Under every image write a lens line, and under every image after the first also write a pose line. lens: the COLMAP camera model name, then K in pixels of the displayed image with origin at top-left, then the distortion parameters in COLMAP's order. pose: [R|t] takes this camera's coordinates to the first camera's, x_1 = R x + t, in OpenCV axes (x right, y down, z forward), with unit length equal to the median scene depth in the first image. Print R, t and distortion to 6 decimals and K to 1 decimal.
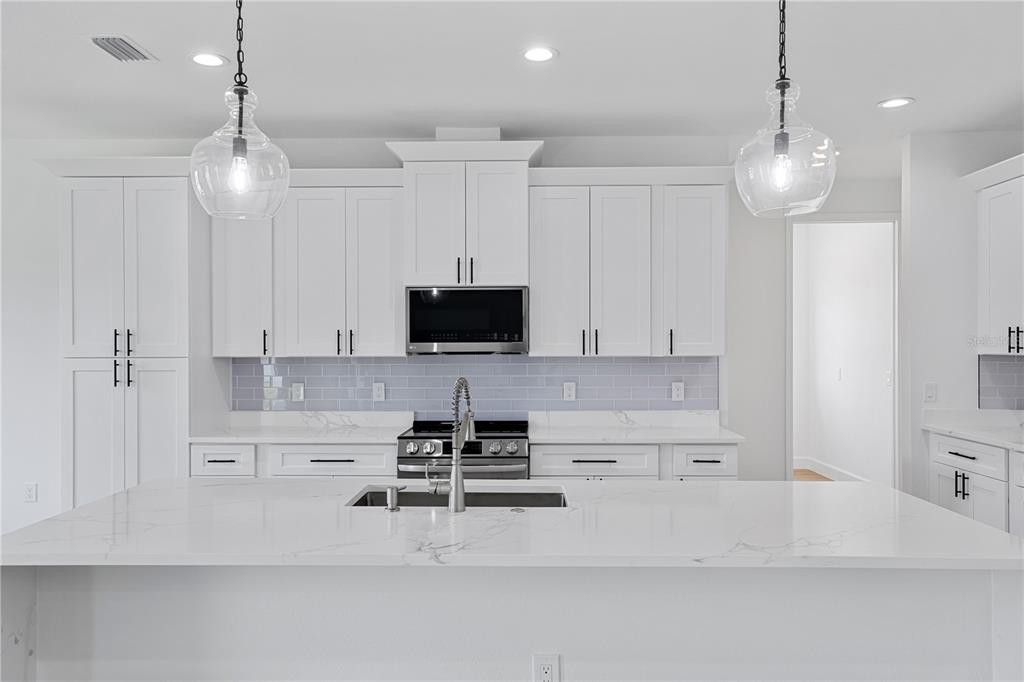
lens RADIAL K [[770.3, 0, 516.2], [0, 770.3, 346.5], [0, 0, 1]] dist [0.030809, 0.000674]
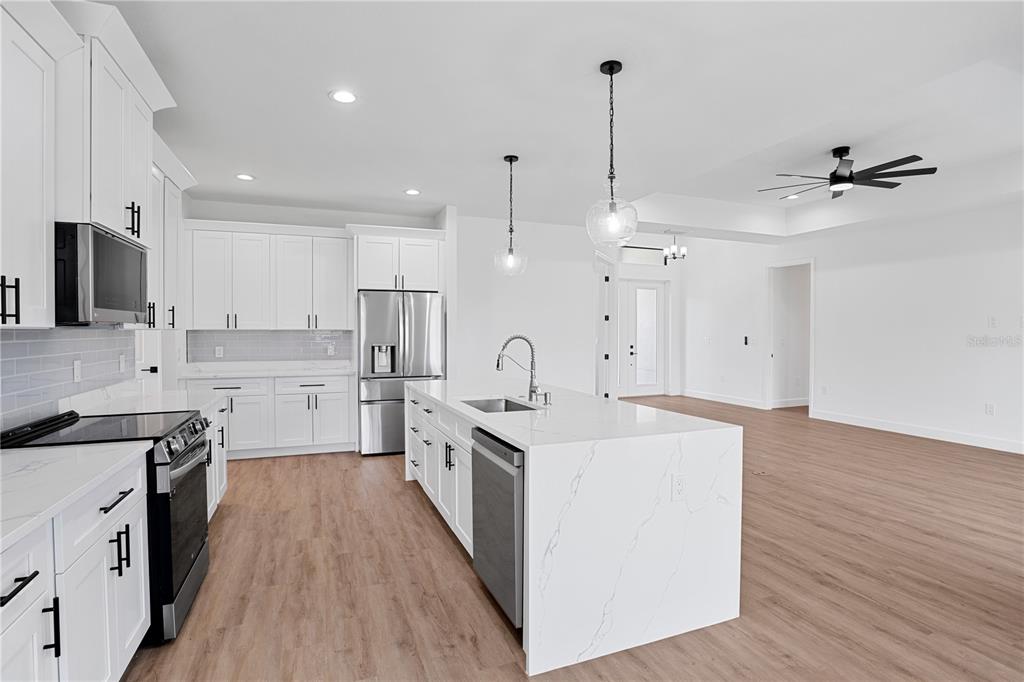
lens RADIAL K [[512.1, 0, 515.2], [0, 512.1, 338.7], [0, 0, 1]] dist [-0.056582, 0.018391]
pose [[-0.388074, -0.011311, 0.921559, -0.668276], [0.003960, 0.999895, 0.013940, 0.017526], [-0.921620, 0.009059, -0.387989, 0.813680]]
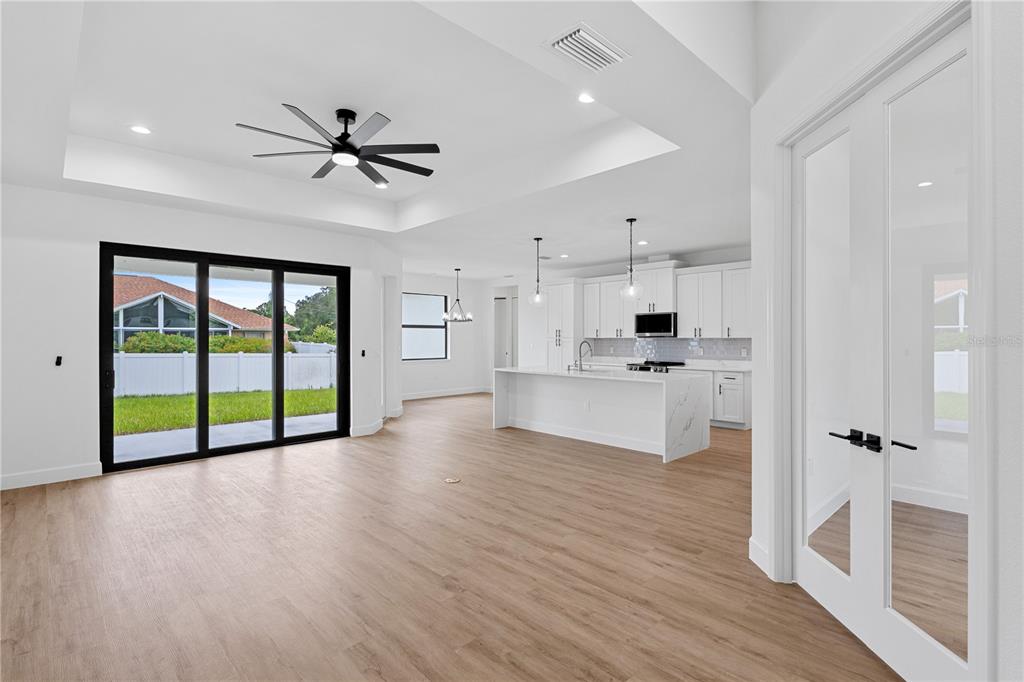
lens RADIAL K [[490.5, 0, 512.0], [0, 490.5, 341.0], [0, 0, 1]] dist [-0.003418, -0.000779]
pose [[0.701363, 0.005849, -0.712780, 0.839853], [-0.002246, 0.999980, 0.005996, 0.014699], [0.712800, -0.002605, 0.701362, -0.623155]]
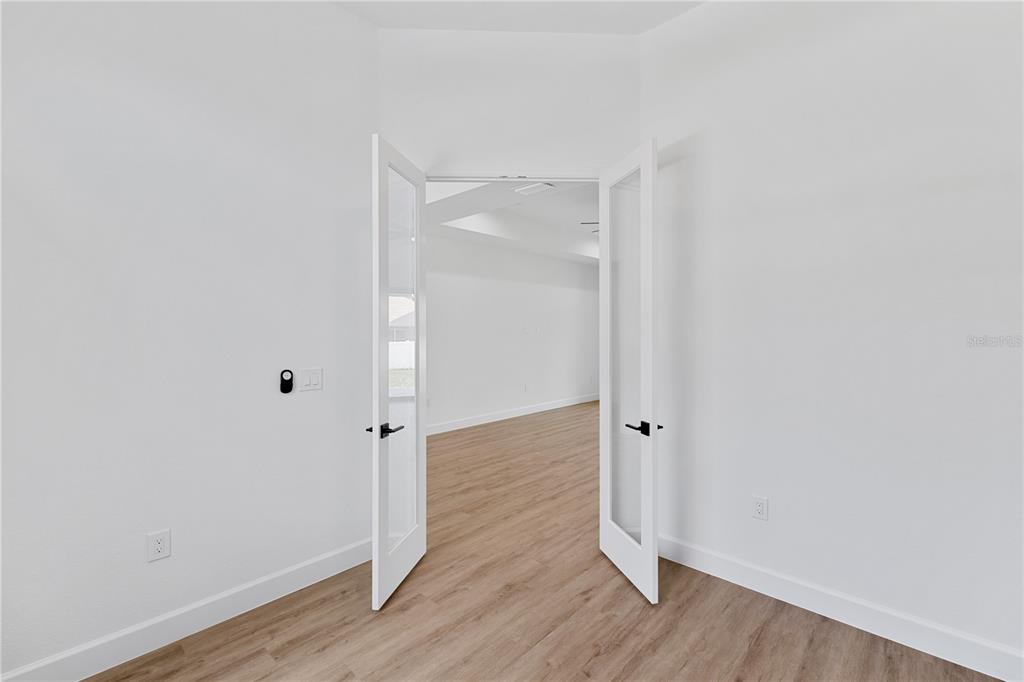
lens RADIAL K [[442.2, 0, 514.1], [0, 442.2, 323.9], [0, 0, 1]] dist [0.007304, -0.000034]
pose [[-0.669066, -0.007185, -0.743168, 1.202748], [0.004217, 0.999900, -0.013463, -0.001758], [0.743191, -0.012142, -0.668969, 0.328141]]
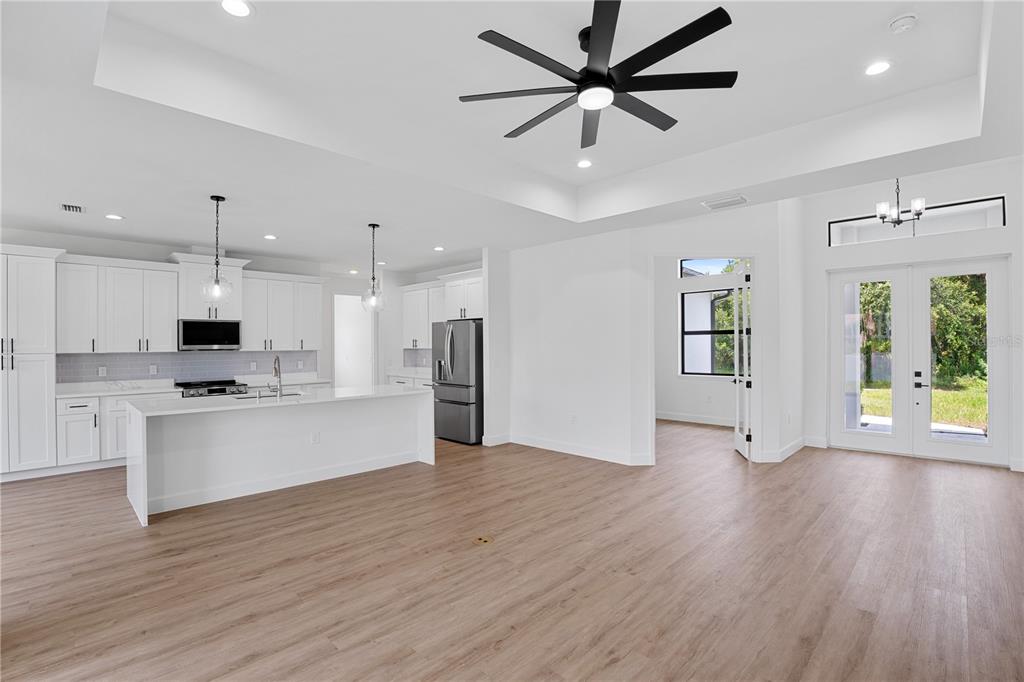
lens RADIAL K [[474.0, 0, 515.7], [0, 474.0, 343.0], [0, 0, 1]] dist [-0.068395, 0.017489]
pose [[0.686689, -0.000405, 0.726951, -0.423995], [0.007776, 0.999947, -0.006788, 0.004788], [-0.726909, 0.010314, 0.686656, -0.548074]]
